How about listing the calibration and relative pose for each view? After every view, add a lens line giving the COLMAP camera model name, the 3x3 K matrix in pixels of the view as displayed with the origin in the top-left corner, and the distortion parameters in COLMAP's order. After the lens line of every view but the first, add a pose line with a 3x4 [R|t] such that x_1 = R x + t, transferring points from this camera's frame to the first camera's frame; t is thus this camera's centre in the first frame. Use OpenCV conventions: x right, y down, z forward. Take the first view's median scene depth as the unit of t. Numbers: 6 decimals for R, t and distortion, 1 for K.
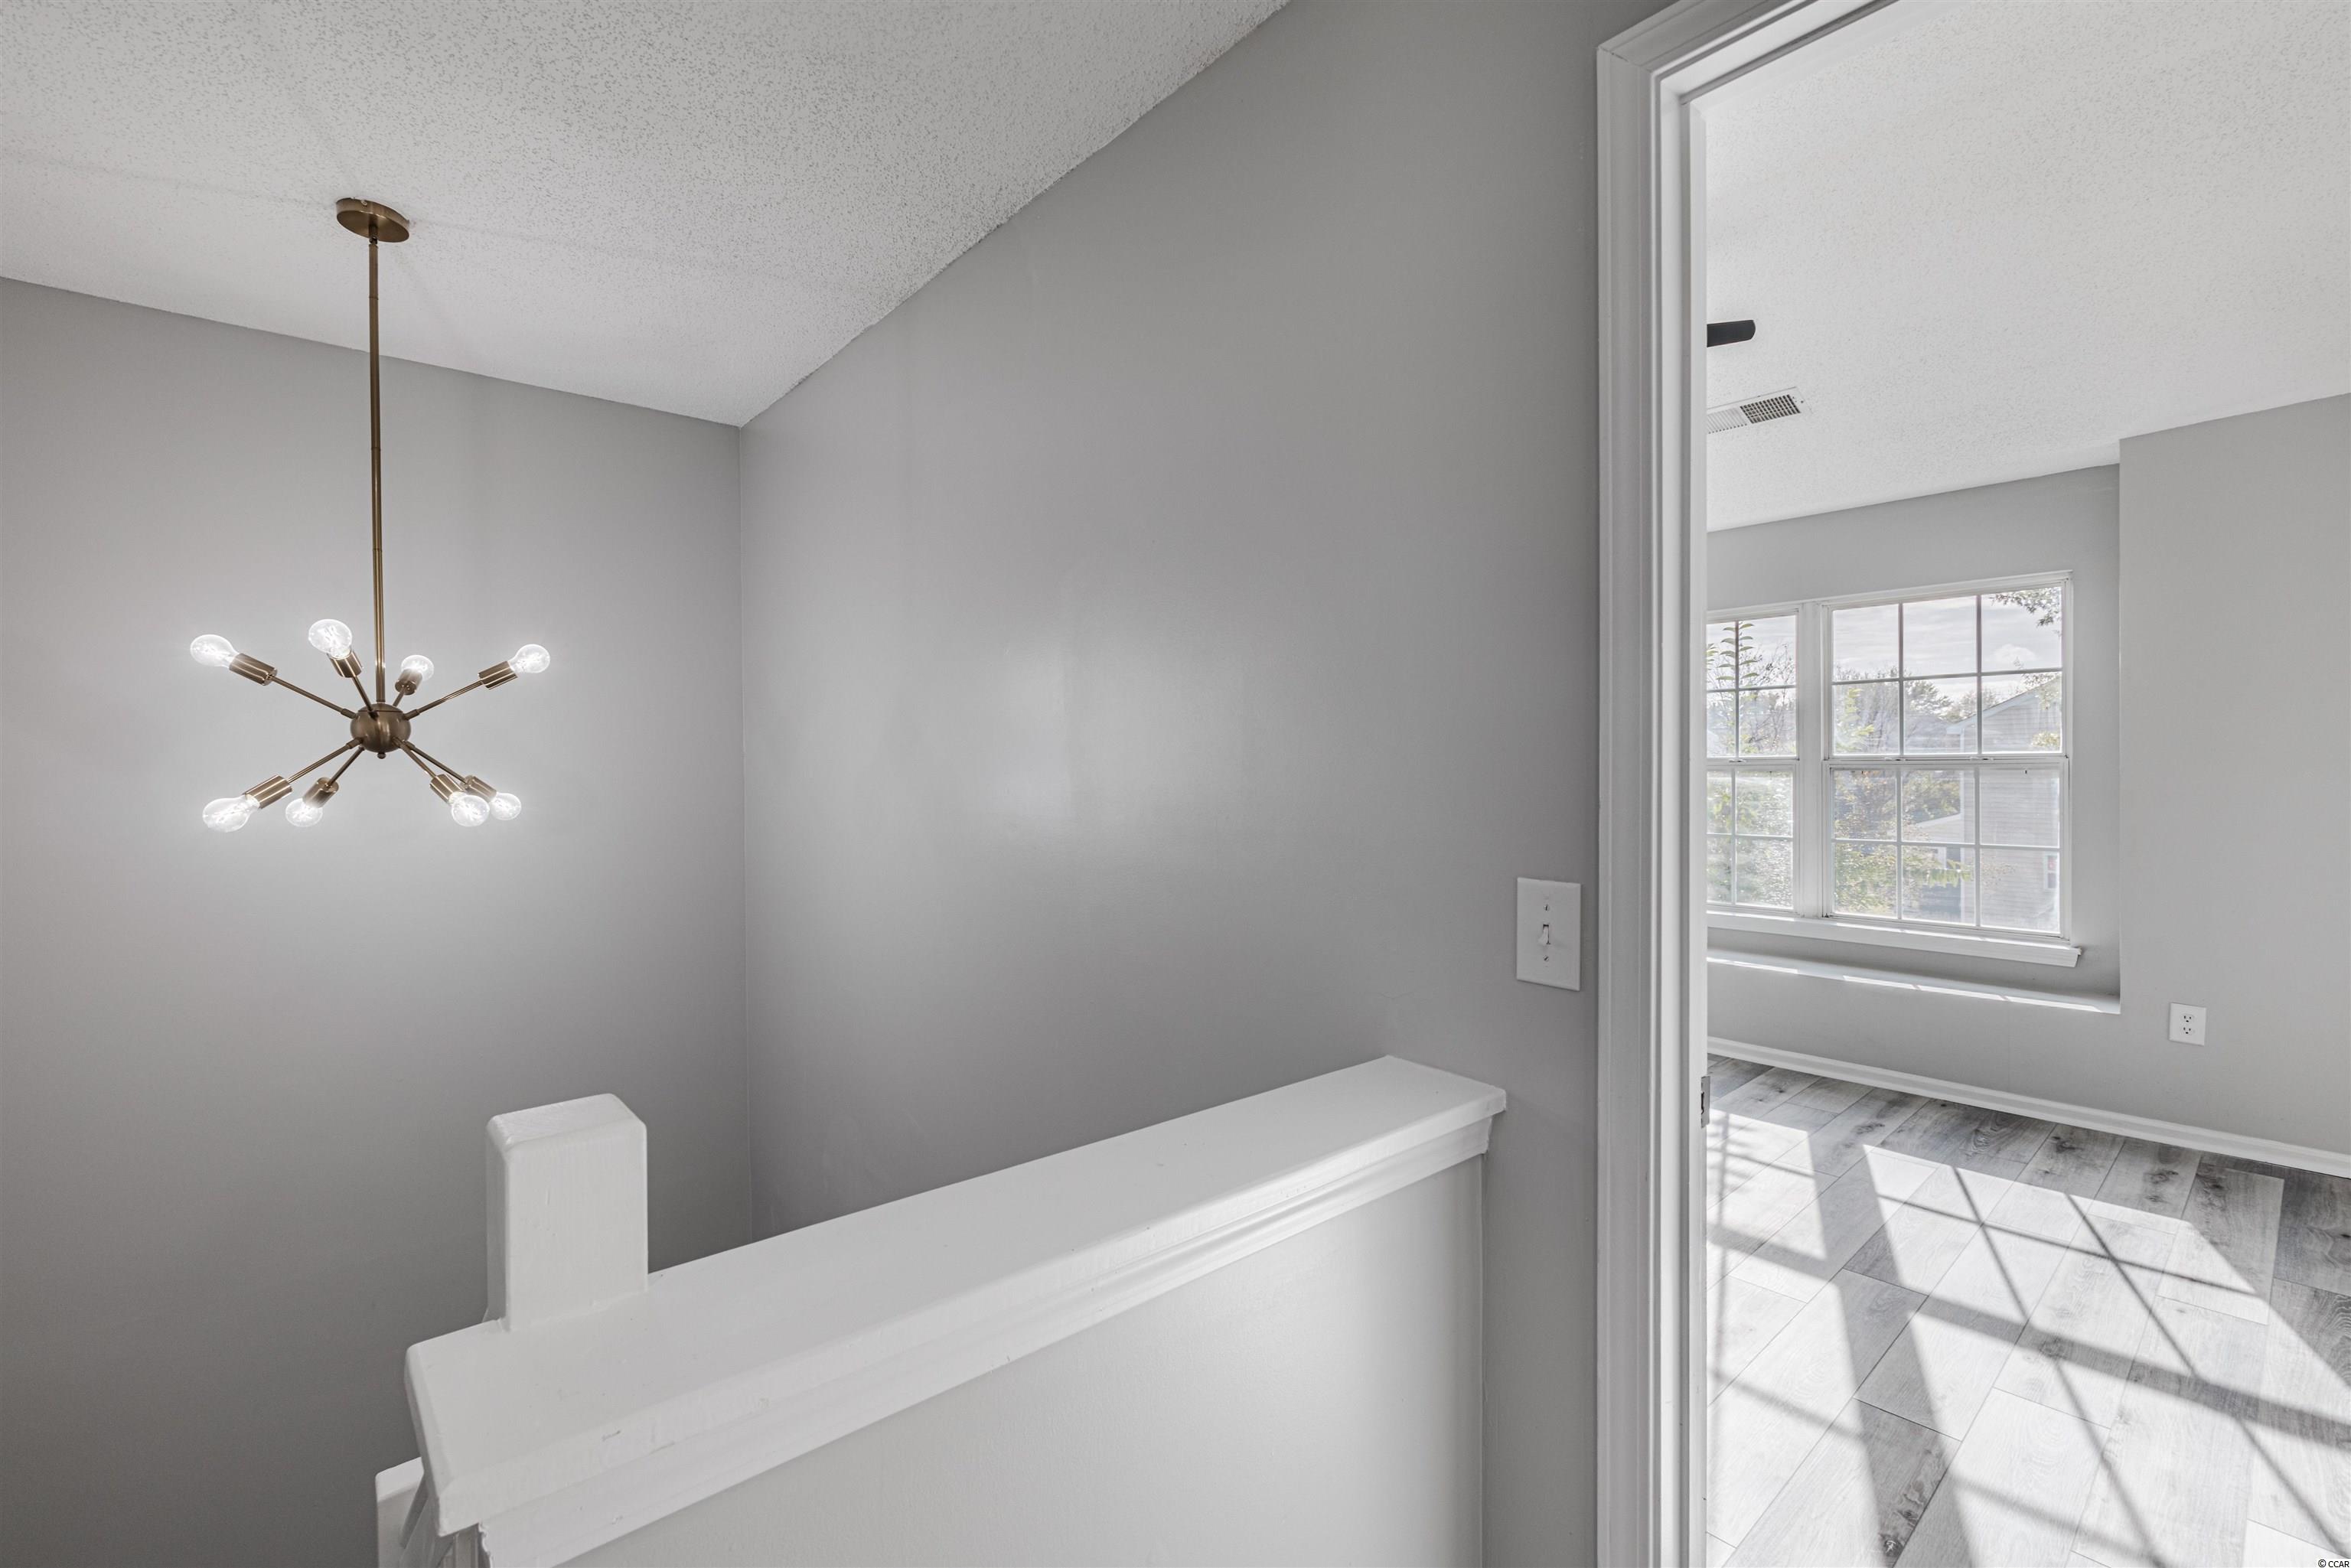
lens RADIAL K [[1021.6, 0, 1166.4], [0, 1021.6, 772.0], [0, 0, 1]] dist [-0.005367, 0.002243]
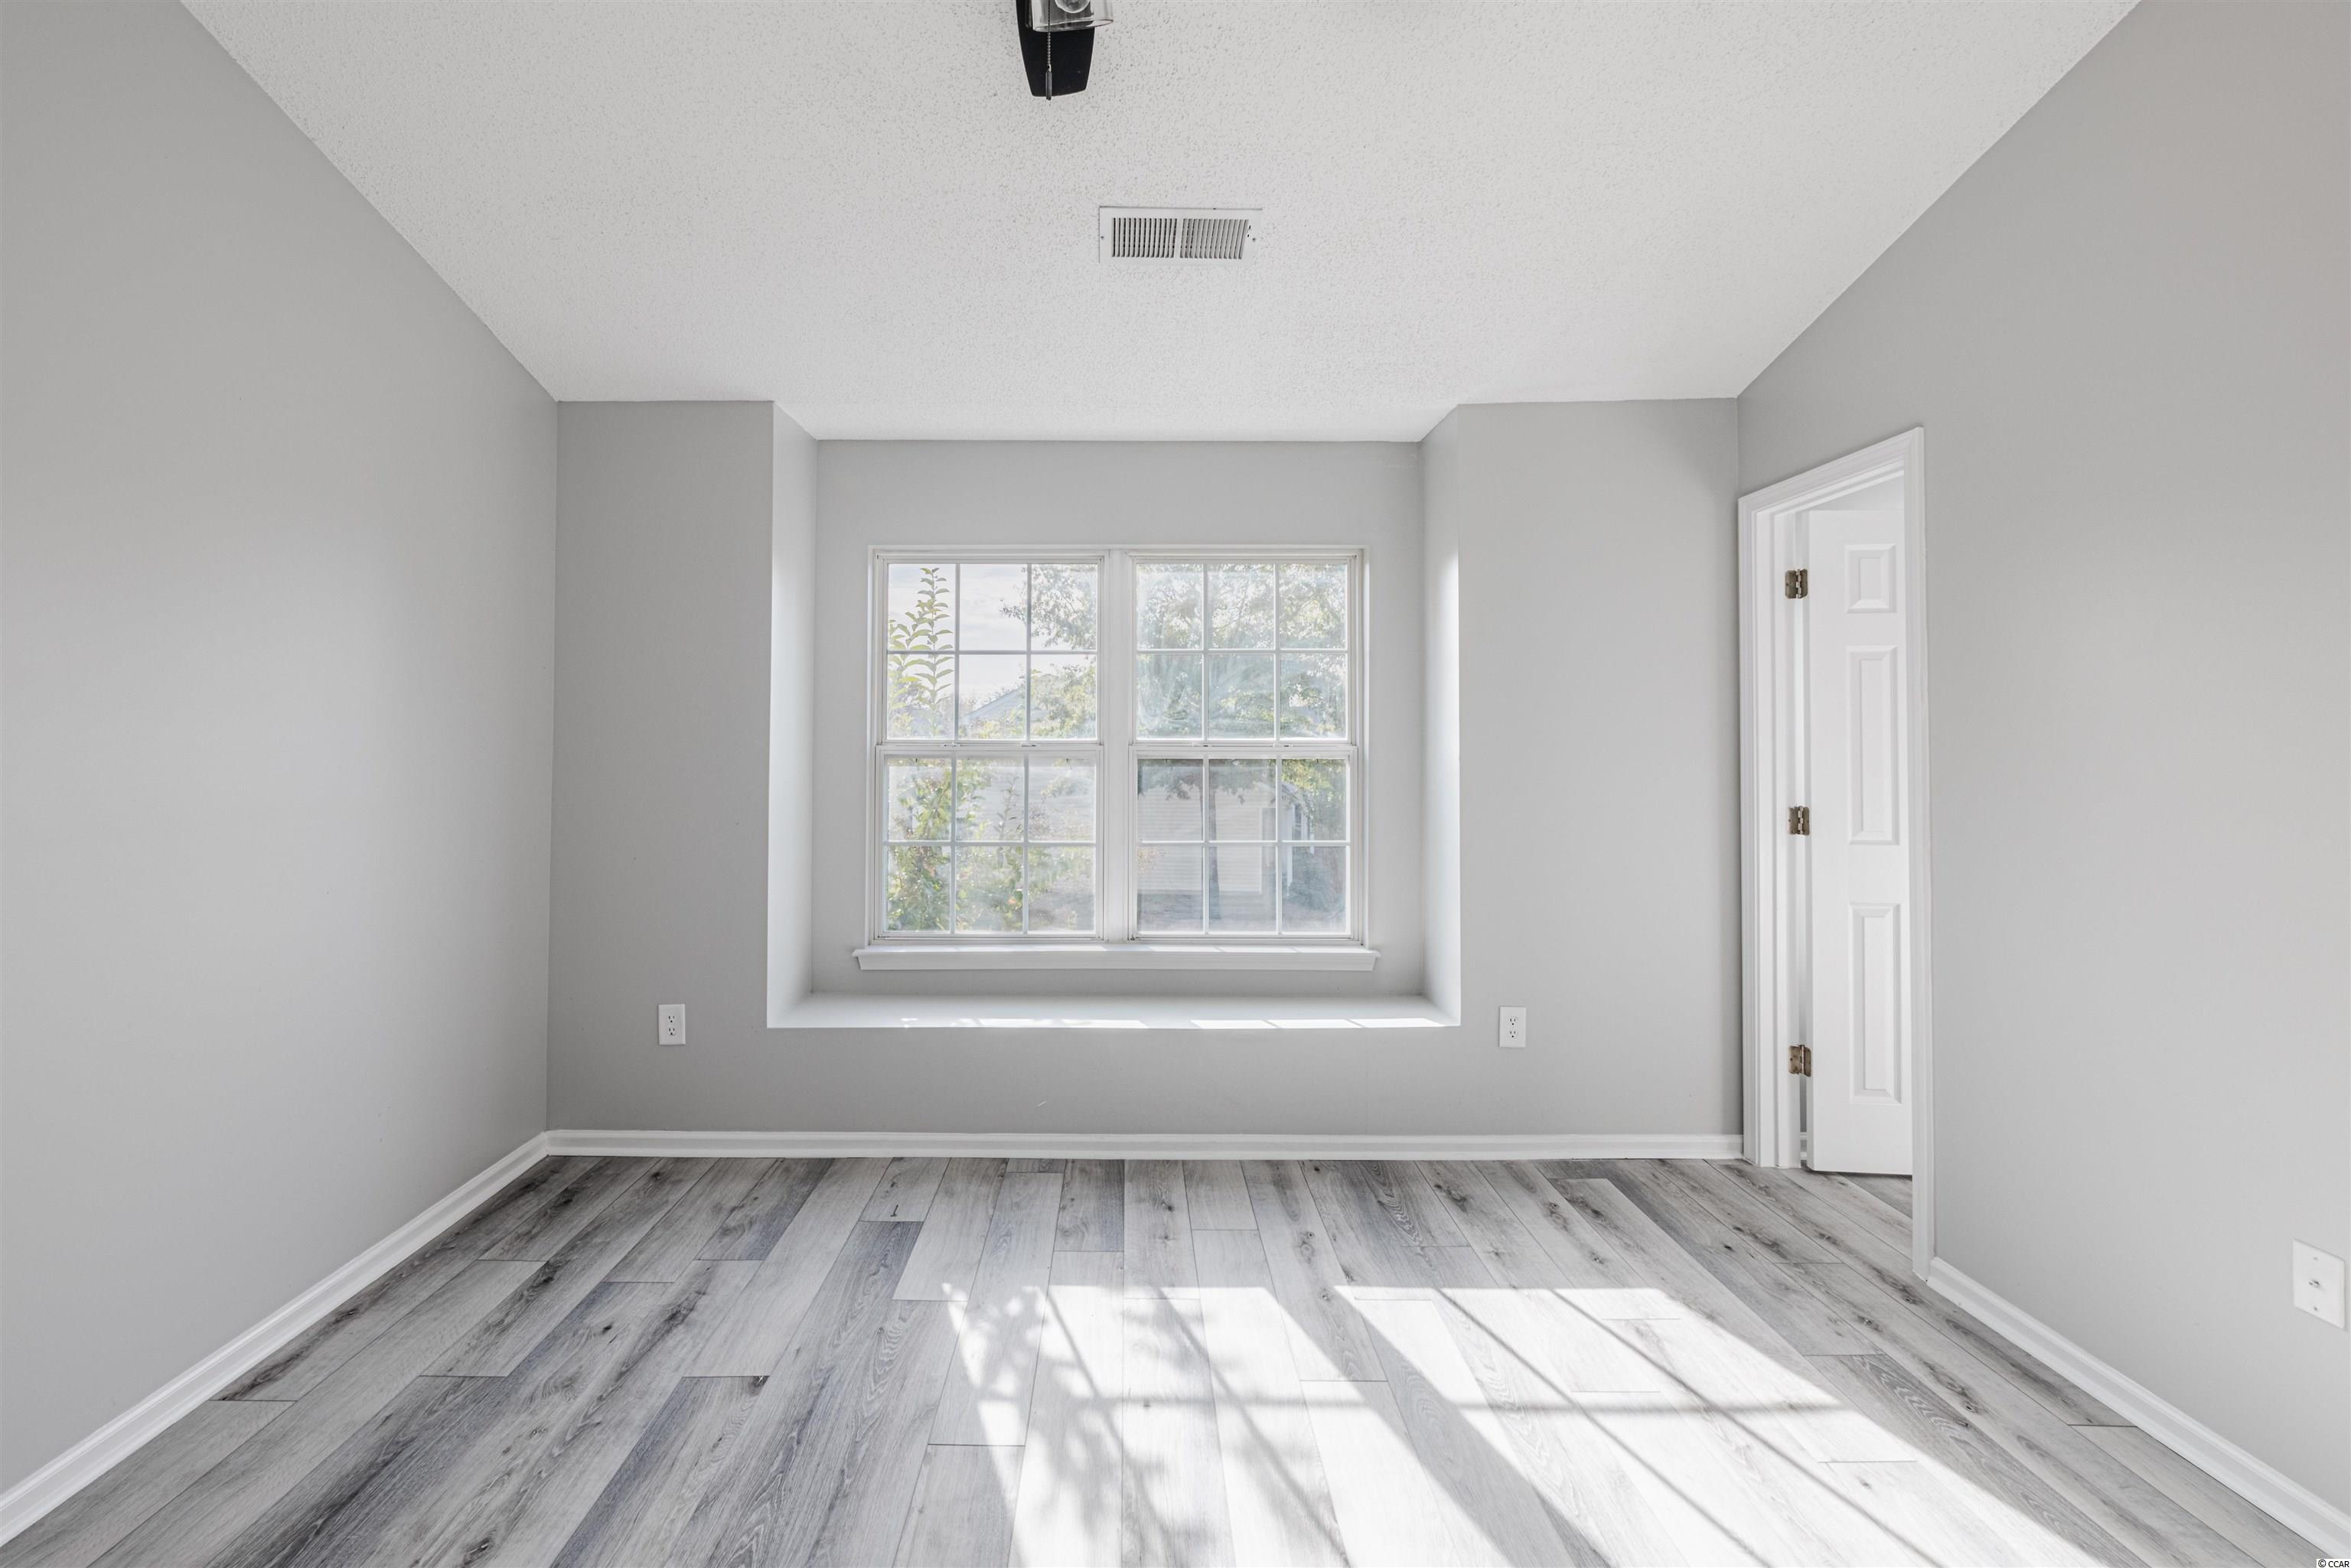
lens RADIAL K [[1021.6, 0, 1133.5], [0, 1021.6, 730.0], [0, 0, 1]] dist [-0.005367, 0.002243]
pose [[0.657436, 0.018460, 0.753284, 0.046446], [-0.000656, 0.999714, -0.023926, -0.006722], [-0.753510, 0.015236, 0.657260, 0.631668]]
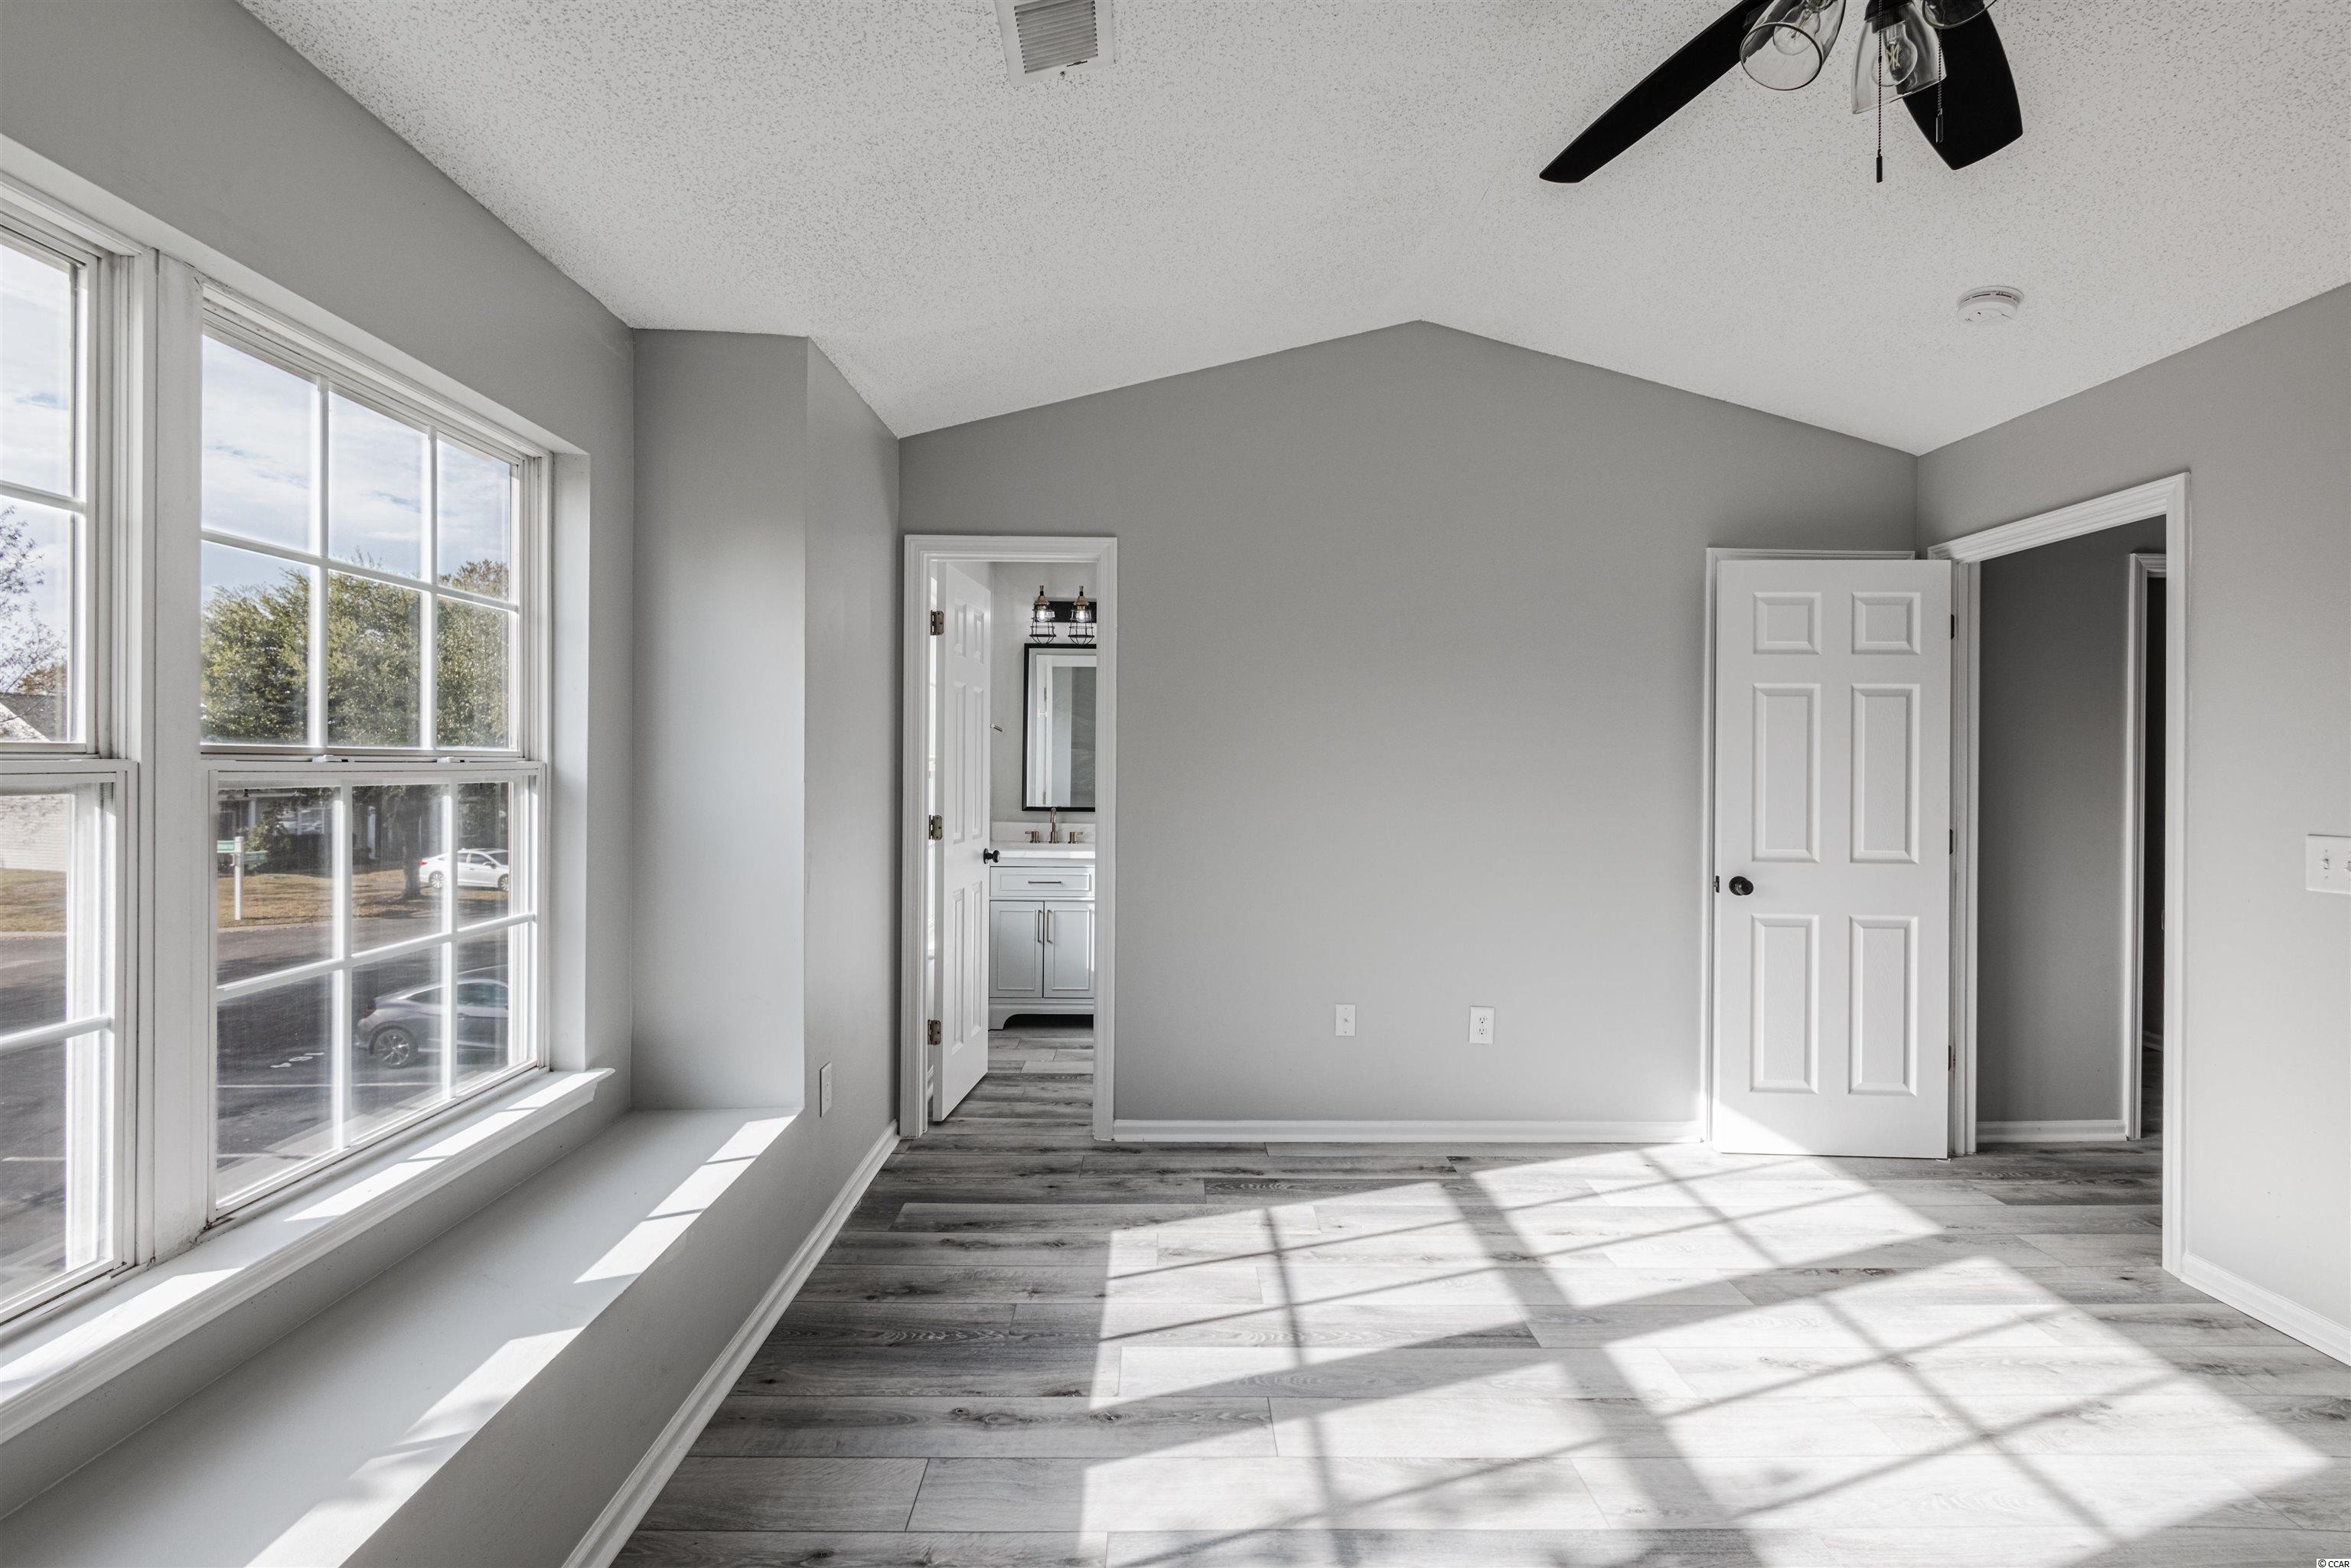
lens RADIAL K [[1021.6, 0, 1161.1], [0, 1021.6, 760.1], [0, 0, 1]] dist [-0.005367, 0.002243]
pose [[-0.751254, -0.004304, 0.659999, 0.256367], [0.001987, 0.999959, 0.008784, -0.023244], [-0.660010, 0.007910, -0.751215, 1.424963]]
